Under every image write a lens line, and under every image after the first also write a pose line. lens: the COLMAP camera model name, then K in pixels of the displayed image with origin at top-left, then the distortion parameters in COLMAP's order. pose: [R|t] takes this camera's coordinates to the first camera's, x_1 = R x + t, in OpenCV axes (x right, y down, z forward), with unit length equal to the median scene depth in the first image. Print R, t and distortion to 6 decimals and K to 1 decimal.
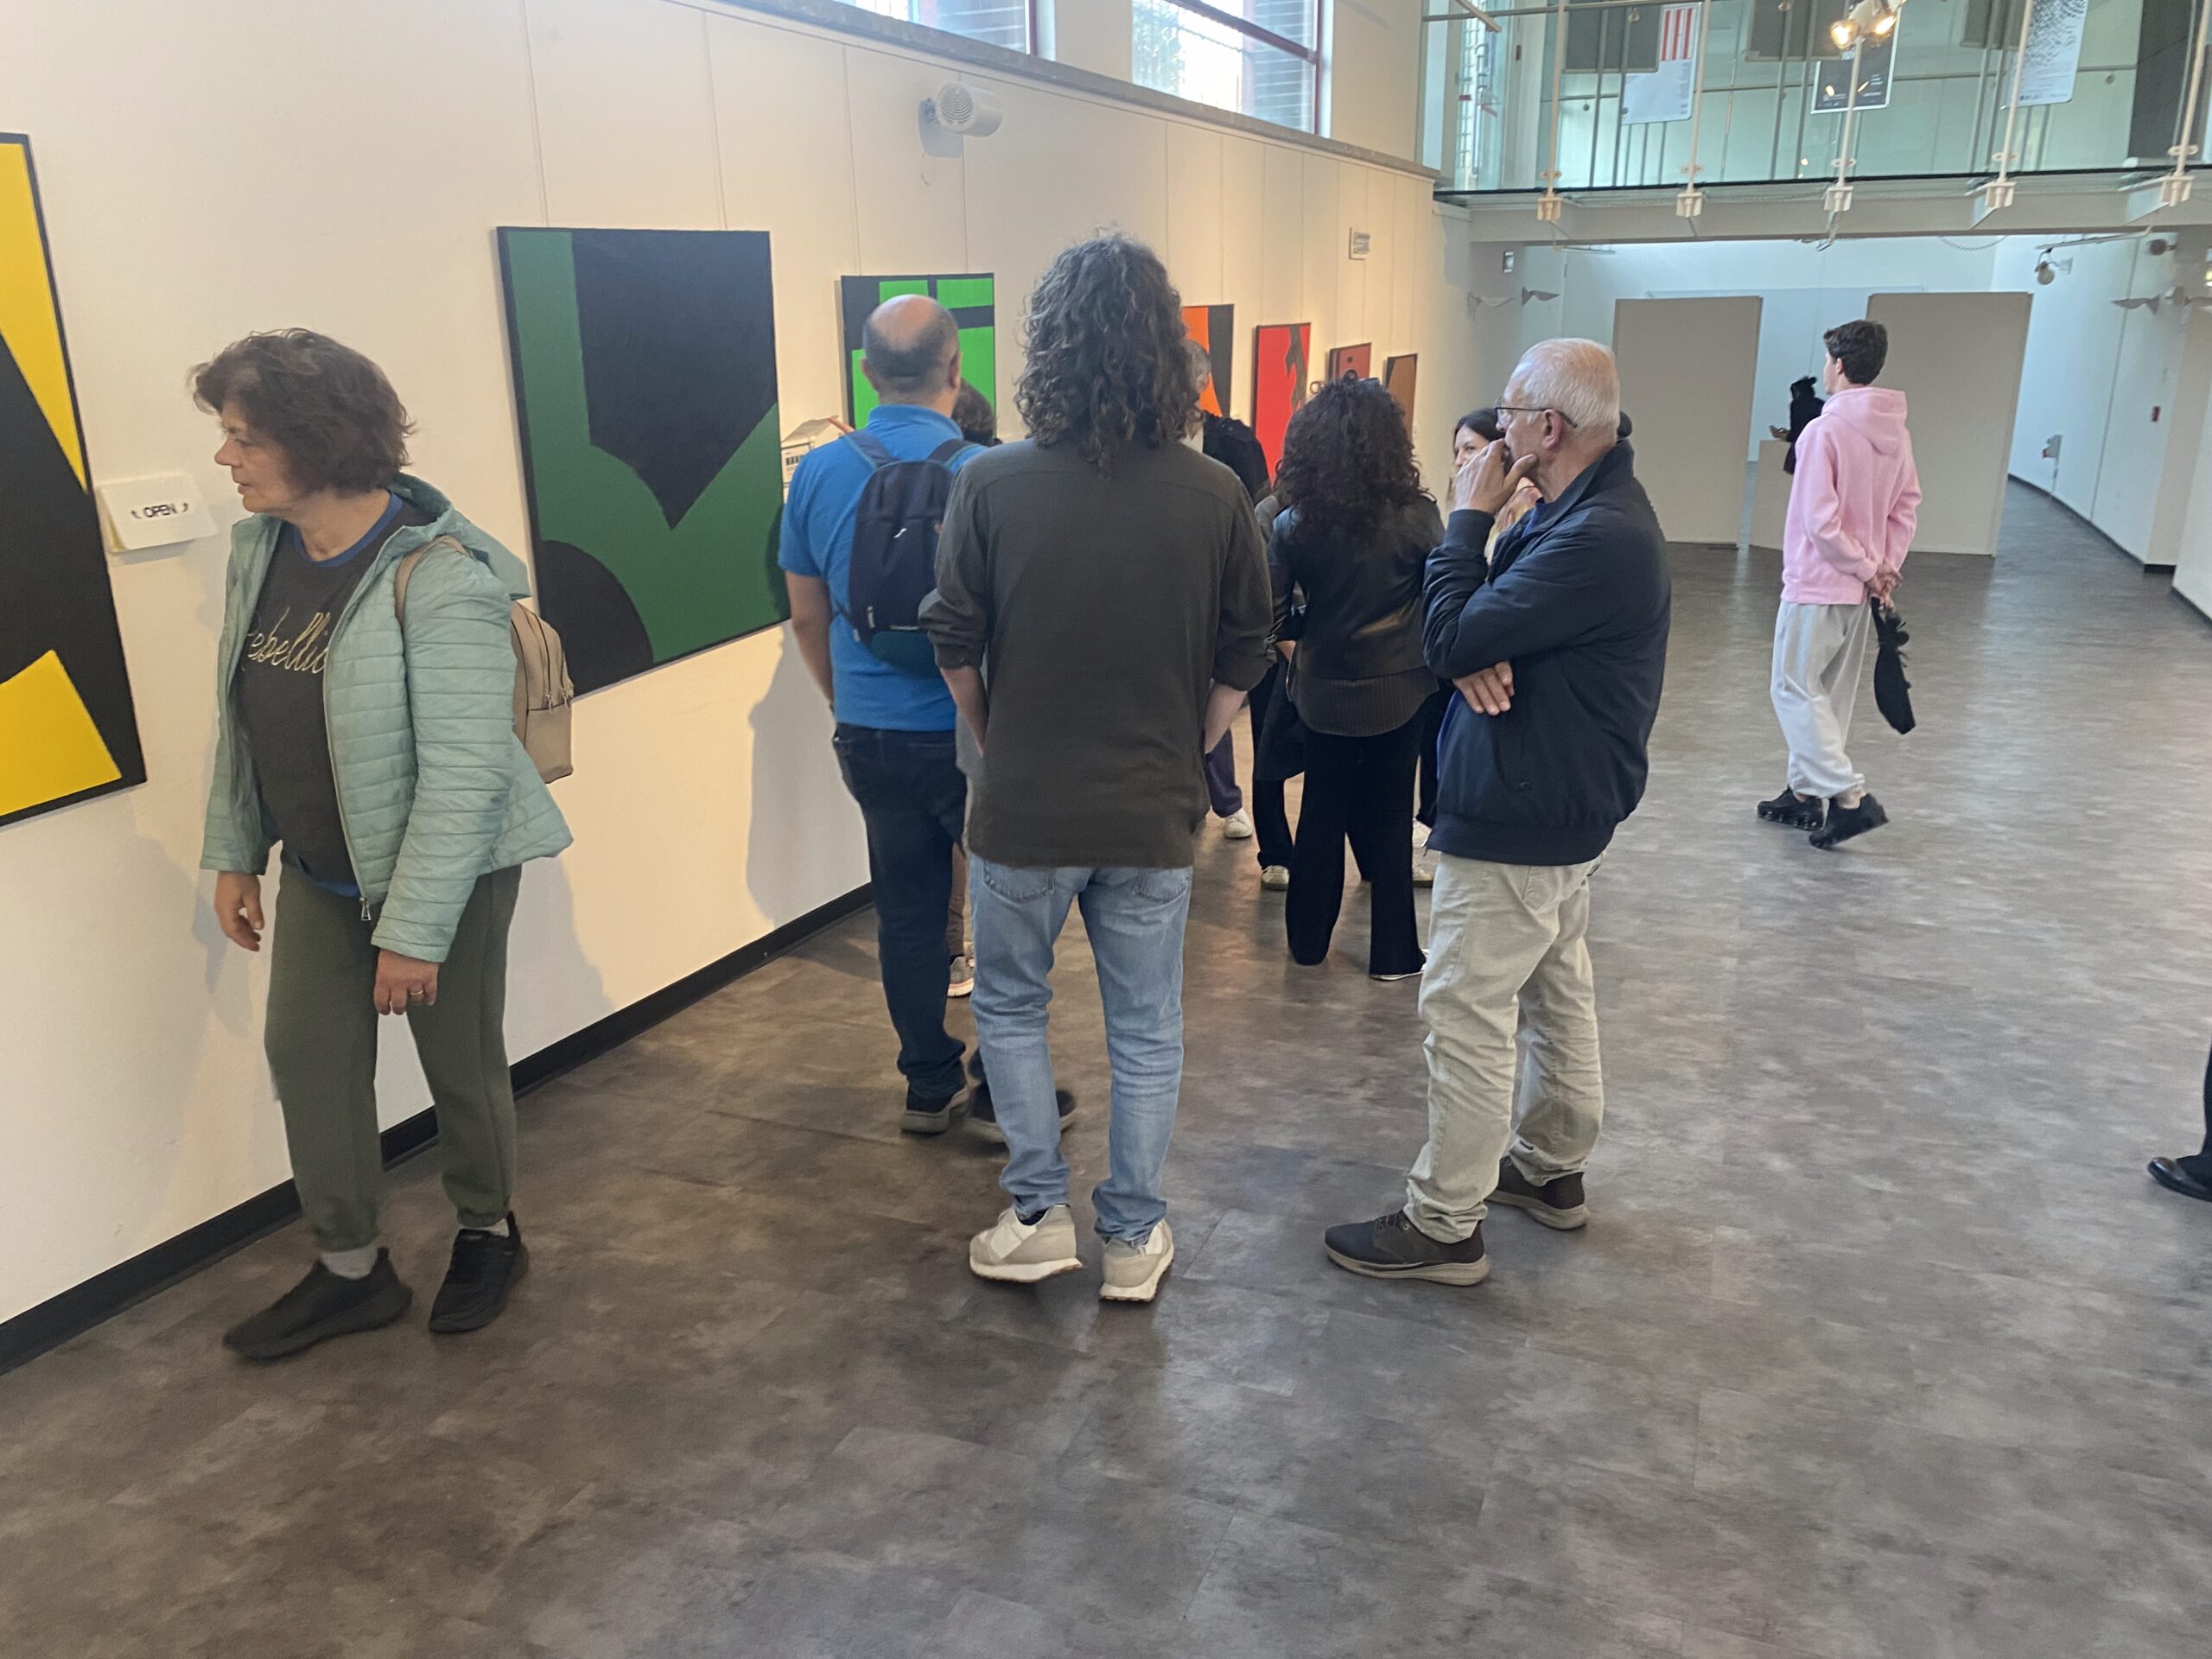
lens RADIAL K [[1678.5, 0, 1079.9], [0, 1678.5, 823.1], [0, 0, 1]] dist [0.032294, -0.033654]
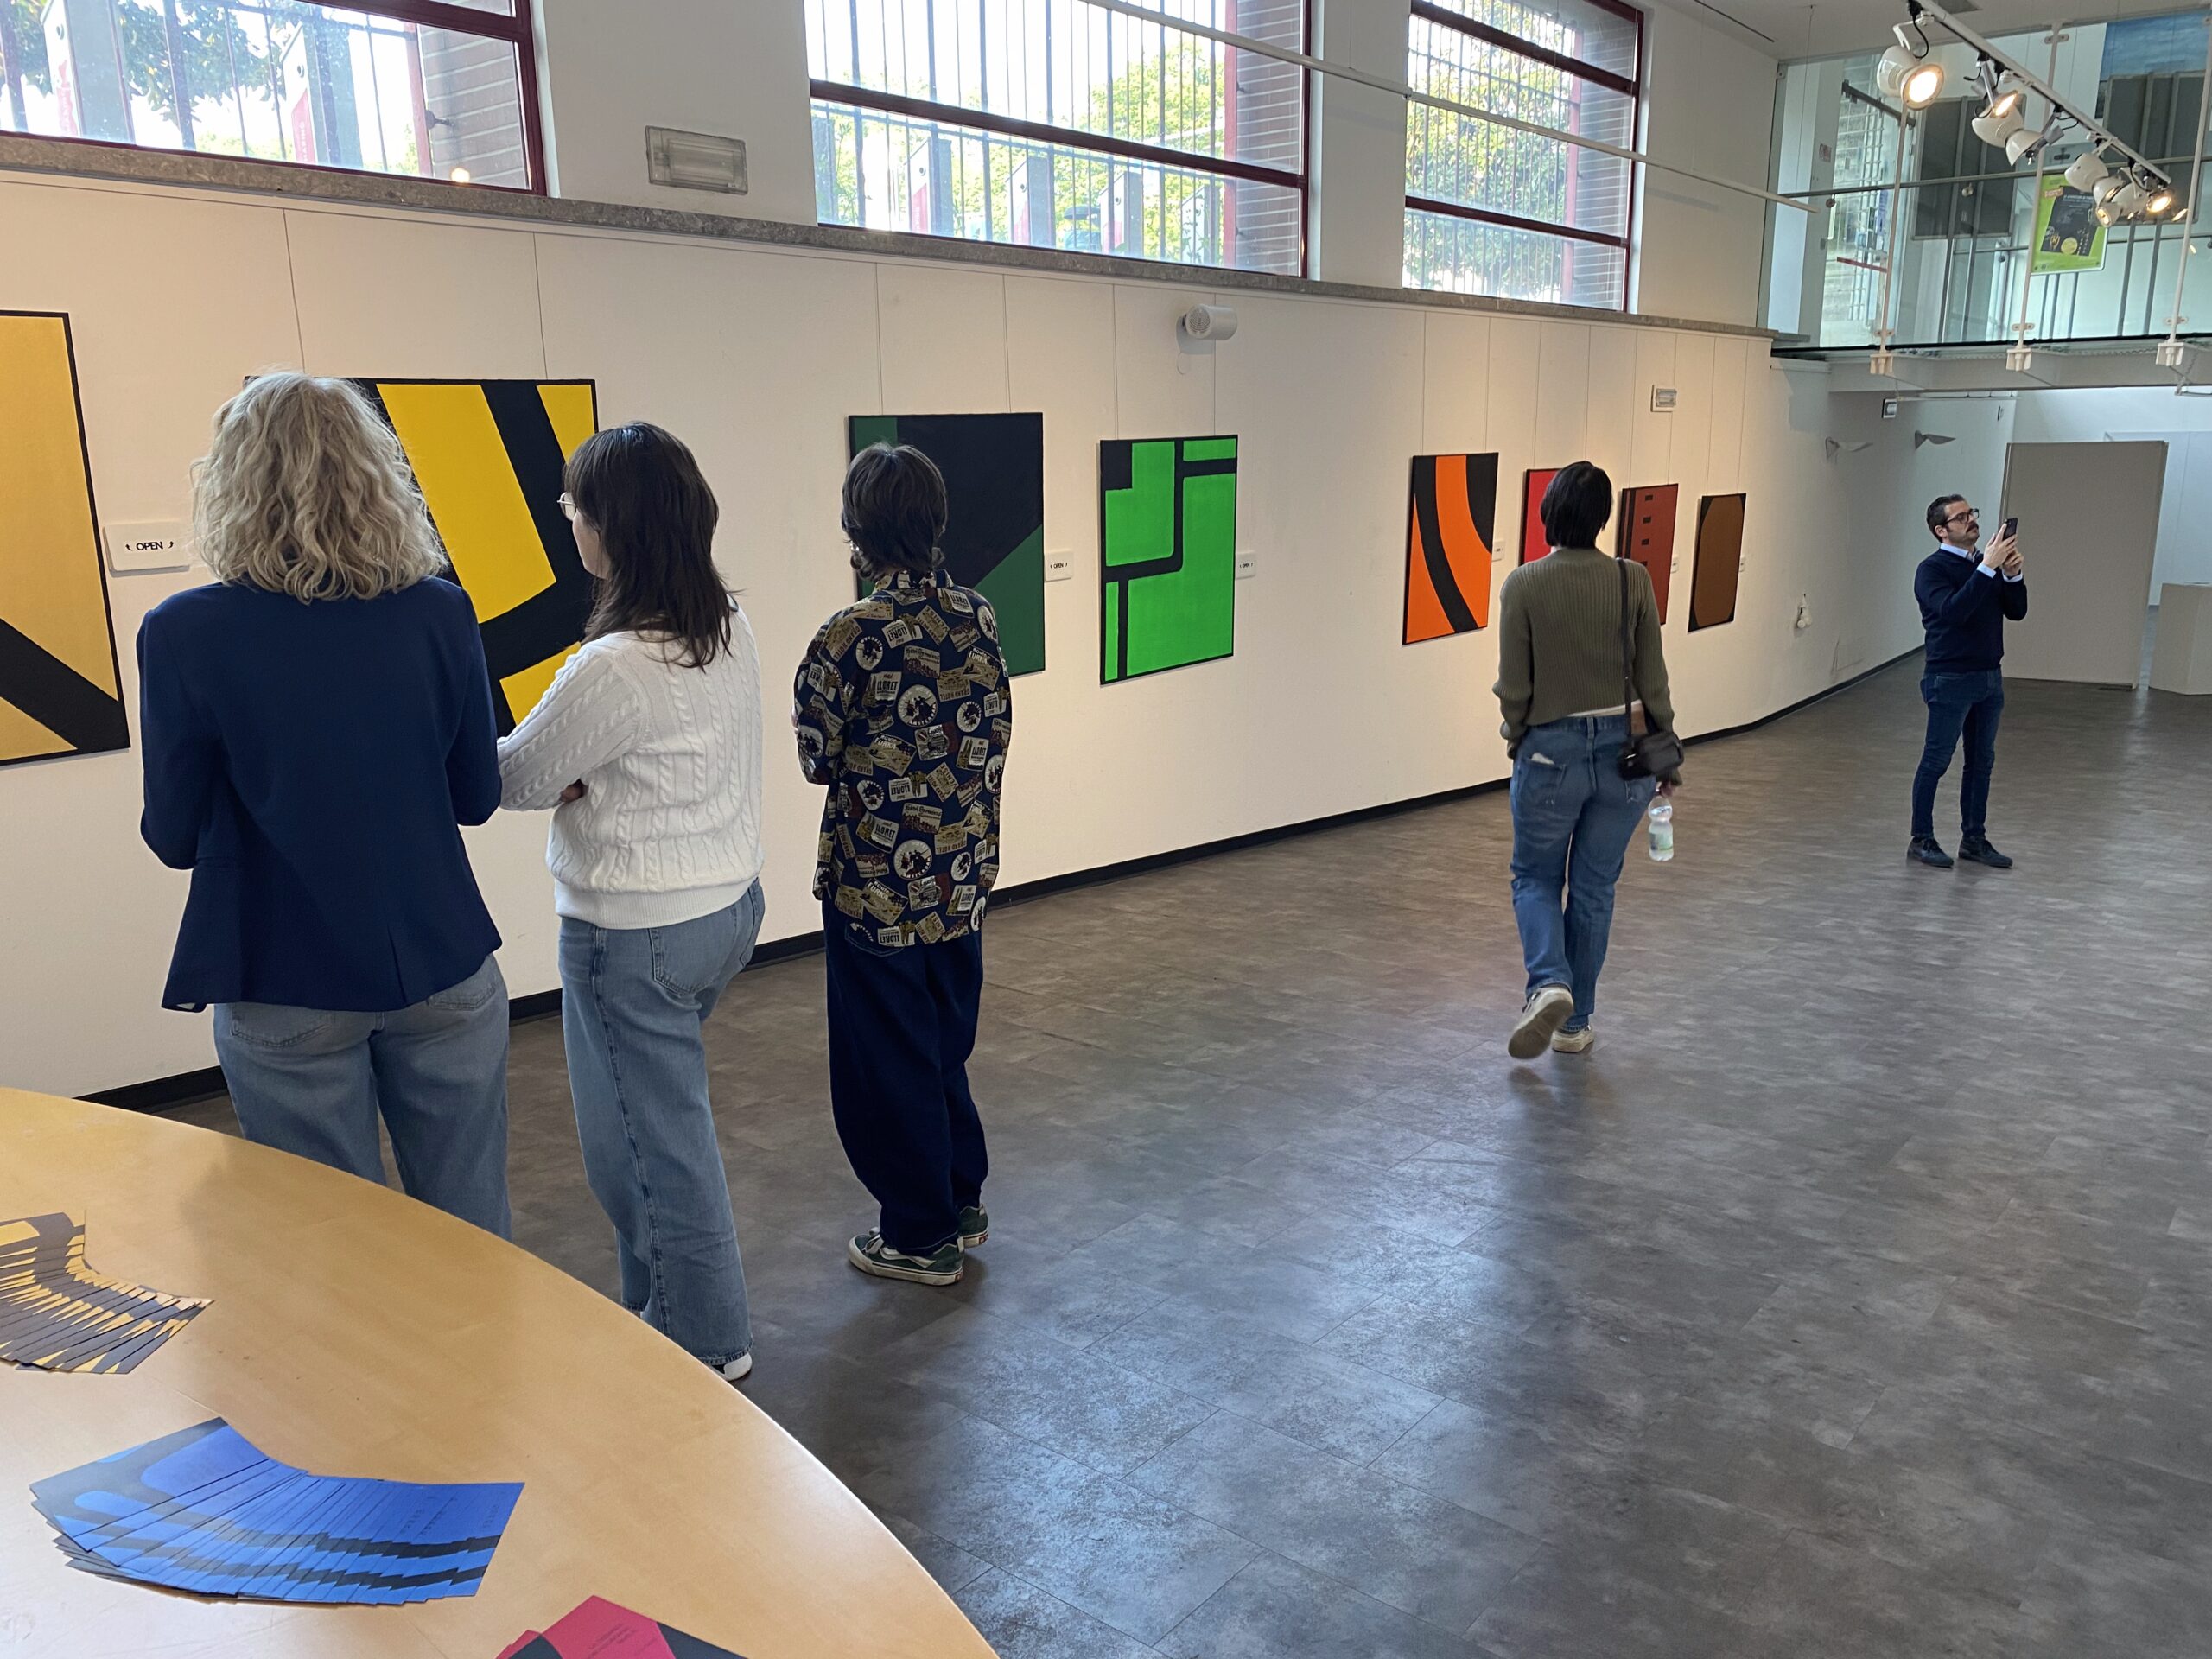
lens RADIAL K [[1678.5, 0, 1105.3], [0, 1678.5, 815.2], [0, 0, 1]] dist [0.032294, -0.033654]
pose [[0.961256, 0.065630, -0.267731, 0.286706], [-0.086161, 0.994115, -0.065659, 0.098989], [0.261846, 0.086183, 0.961254, -0.387310]]
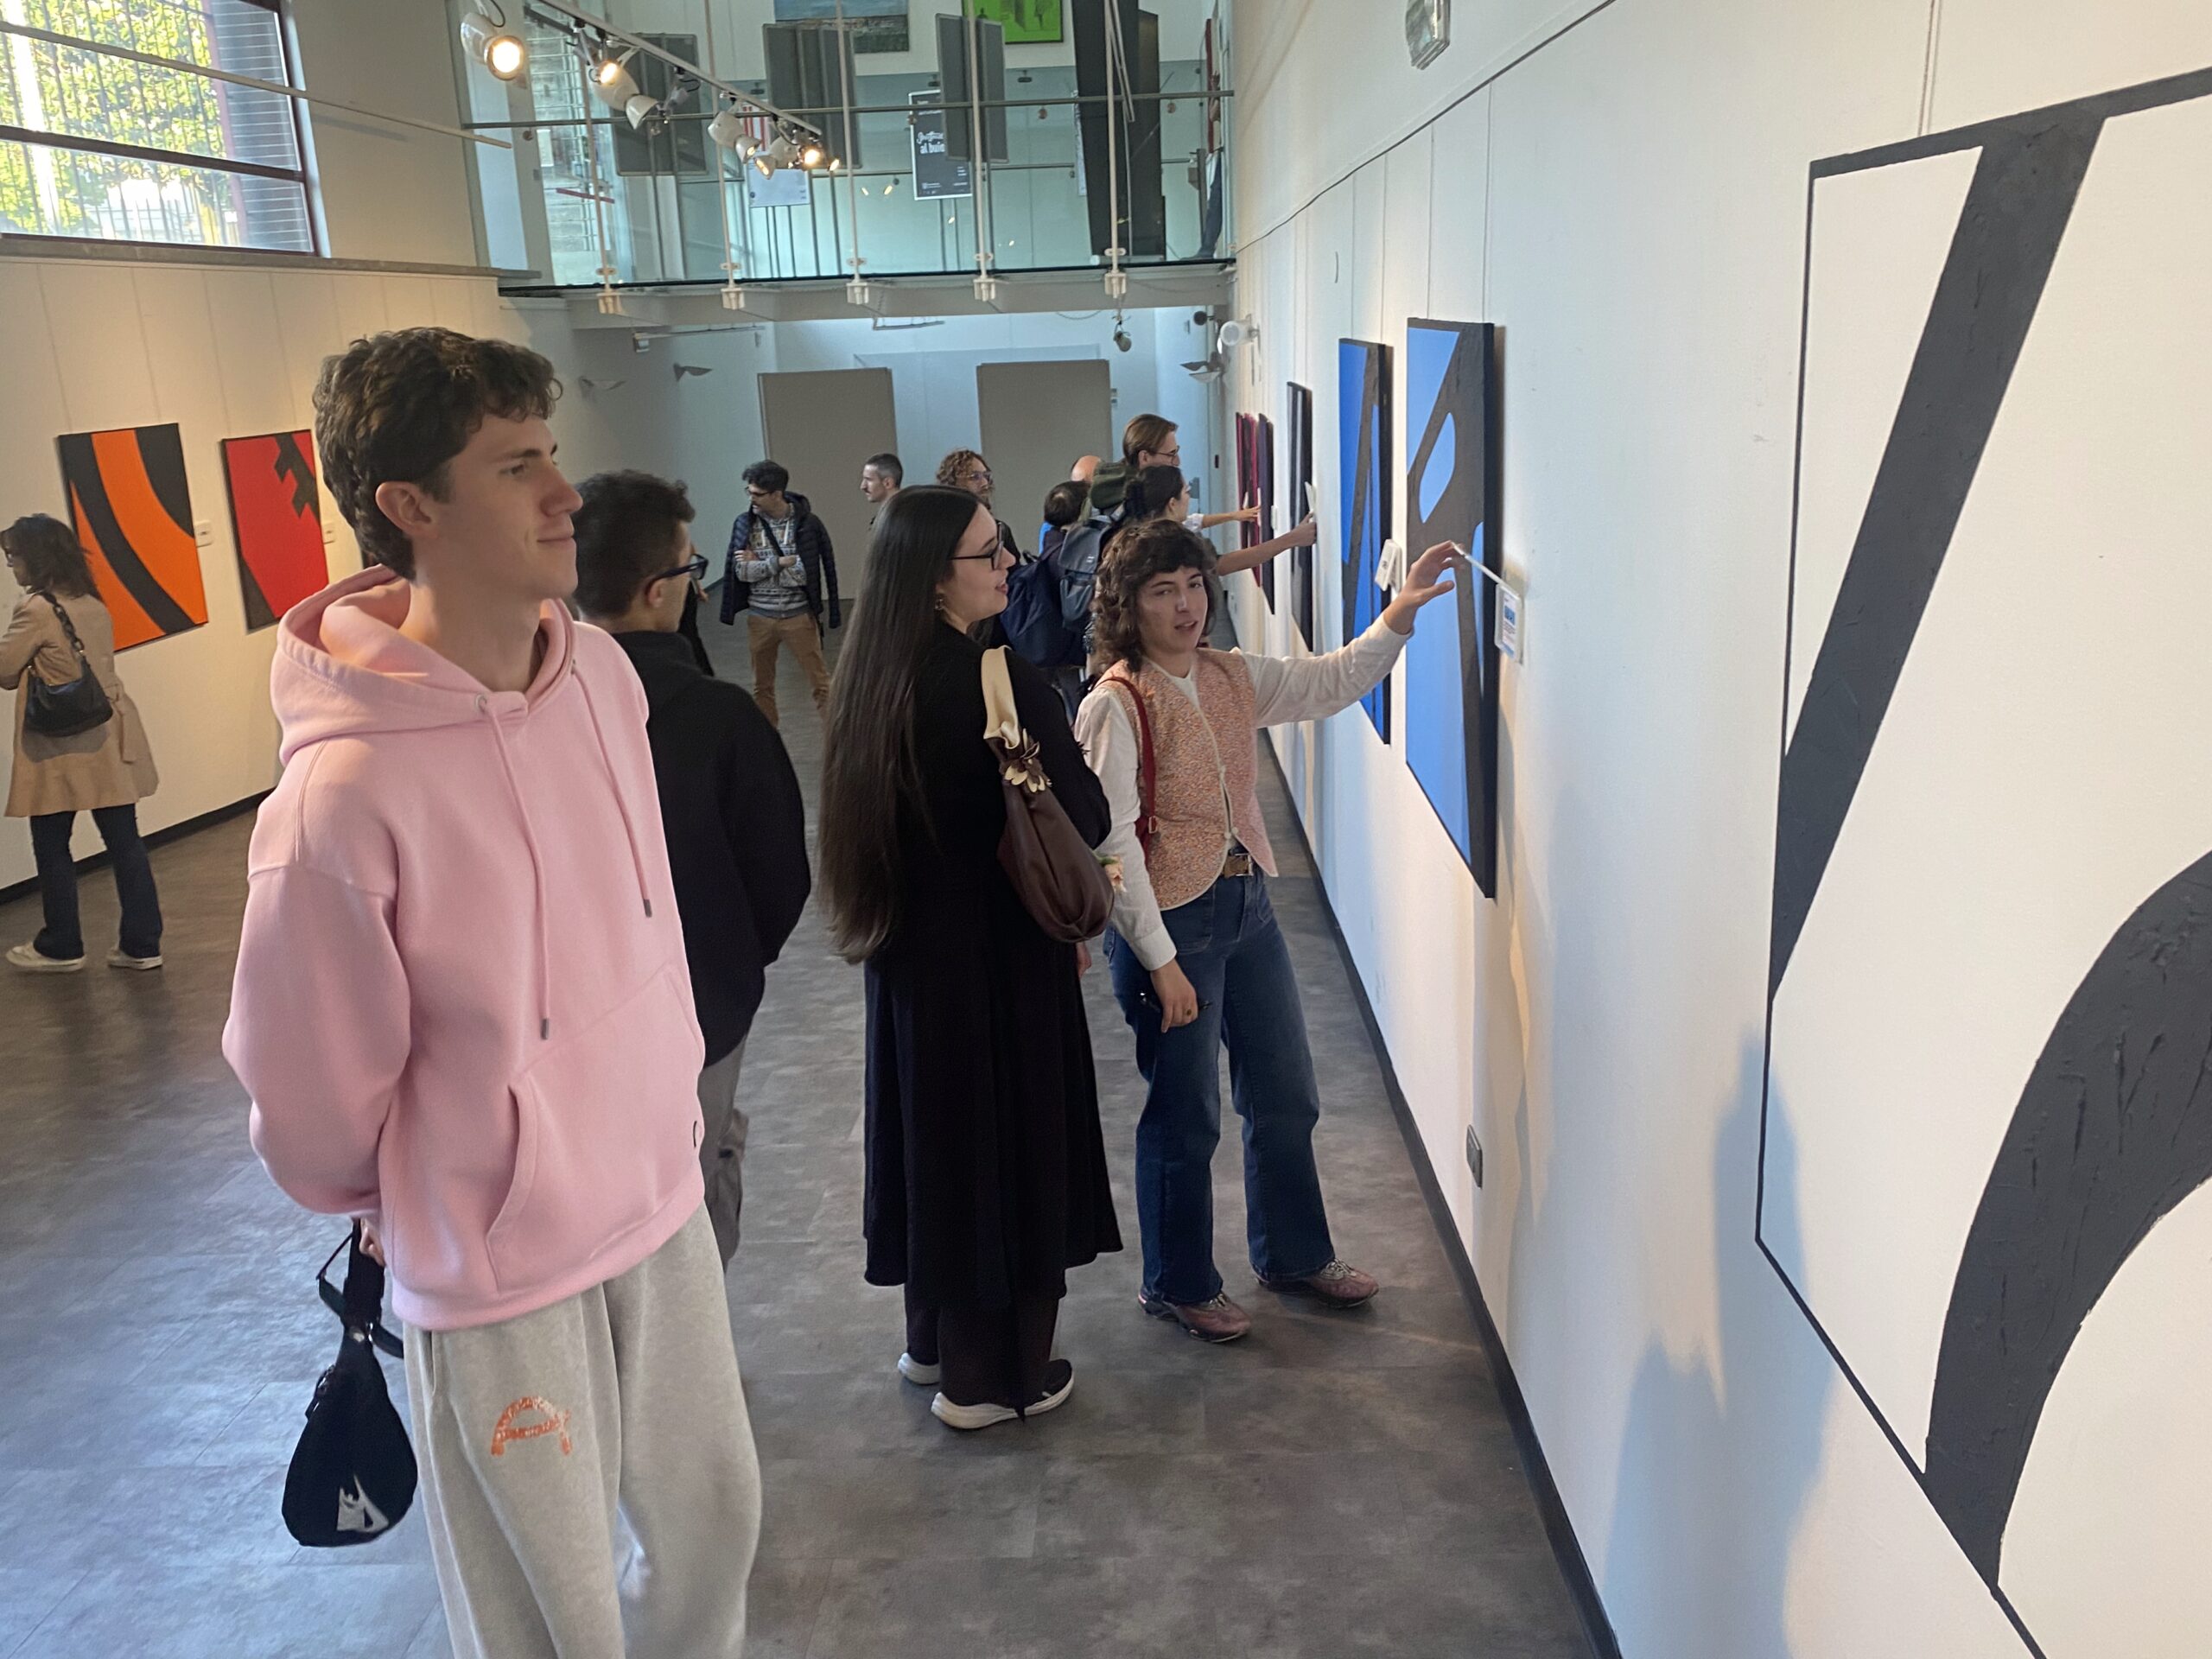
lens RADIAL K [[1812.3, 0, 1105.2], [0, 1812.3, 827.9], [0, 0, 1]] dist [0.019007, -0.027808]
pose [[0.937265, -0.116200, 0.328682, 0.411935], [0.129355, 0.991428, -0.018364, 0.067948], [-0.323731, 0.059728, 0.944262, -0.435245]]
